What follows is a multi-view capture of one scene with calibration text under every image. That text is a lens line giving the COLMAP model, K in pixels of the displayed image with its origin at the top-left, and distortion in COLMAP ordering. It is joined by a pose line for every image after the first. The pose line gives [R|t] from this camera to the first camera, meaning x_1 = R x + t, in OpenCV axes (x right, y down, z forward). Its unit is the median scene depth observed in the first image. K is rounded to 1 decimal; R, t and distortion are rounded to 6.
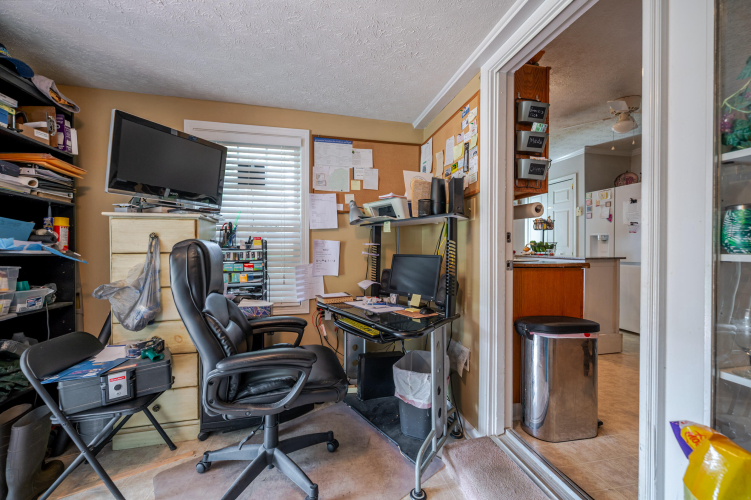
lens RADIAL K [[294.3, 0, 380.3], [0, 294.3, 249.3], [0, 0, 1]] dist [-0.013550, 0.001373]
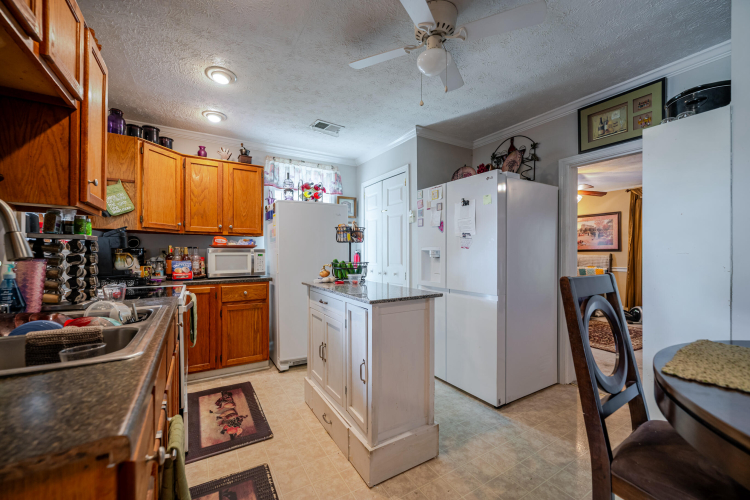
lens RADIAL K [[293.9, 0, 376.8], [0, 293.9, 257.3], [0, 0, 1]] dist [-0.013550, 0.001373]
pose [[0.948439, -0.007685, 0.316867, 0.409739], [0.004856, 0.999941, 0.009717, -0.039639], [-0.316923, -0.007677, 0.948420, 0.372553]]
